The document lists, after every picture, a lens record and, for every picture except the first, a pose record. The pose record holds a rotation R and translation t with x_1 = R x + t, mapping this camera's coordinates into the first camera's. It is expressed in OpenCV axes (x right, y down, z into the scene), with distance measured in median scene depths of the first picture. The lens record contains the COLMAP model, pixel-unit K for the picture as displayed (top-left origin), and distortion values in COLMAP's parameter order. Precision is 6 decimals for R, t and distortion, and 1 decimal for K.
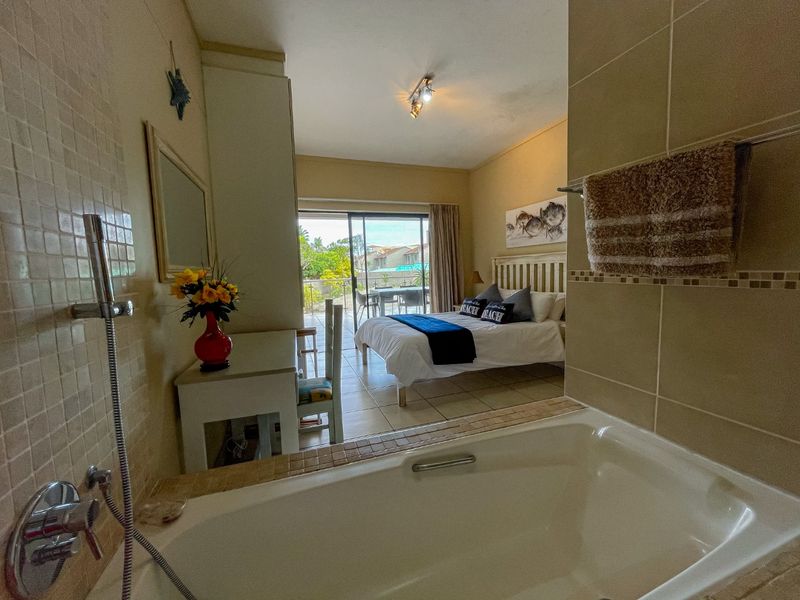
lens RADIAL K [[323.4, 0, 400.1], [0, 323.4, 296.0], [0, 0, 1]] dist [0.003880, 0.000386]
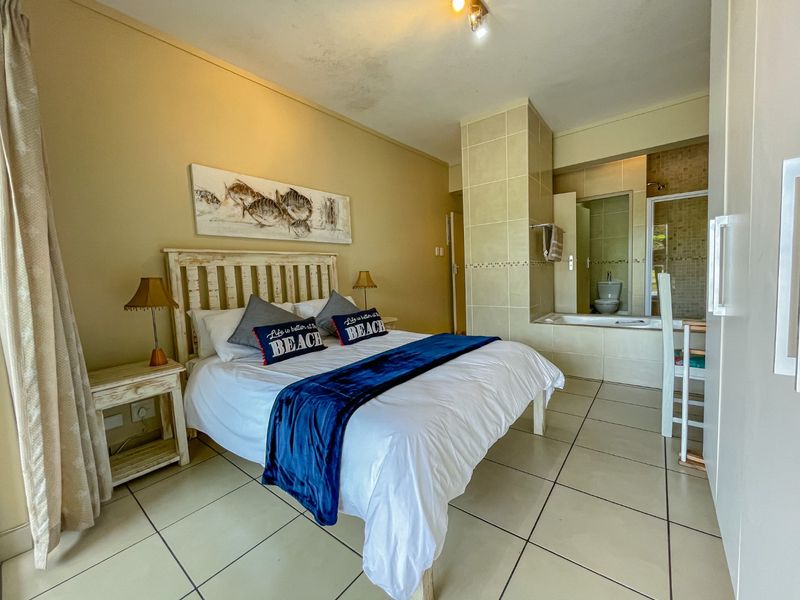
lens RADIAL K [[323.4, 0, 402.0], [0, 323.4, 302.4], [0, 0, 1]] dist [0.003880, 0.000386]
pose [[-0.537821, -0.043390, 0.841942, -0.342921], [0.111457, 0.986249, 0.122024, -0.076071], [-0.835659, 0.159468, -0.525589, 1.165832]]
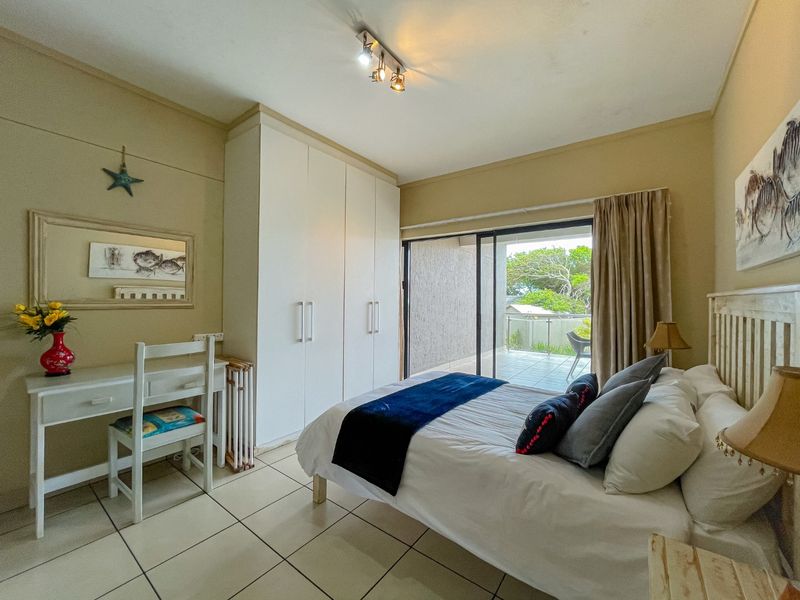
lens RADIAL K [[323.4, 0, 401.1], [0, 323.4, 298.9], [0, 0, 1]] dist [0.003880, 0.000386]
pose [[0.558325, 0.036102, -0.828836, 0.491483], [-0.096709, 0.995074, -0.021802, -0.077173], [0.823966, 0.092328, 0.559066, 0.511744]]
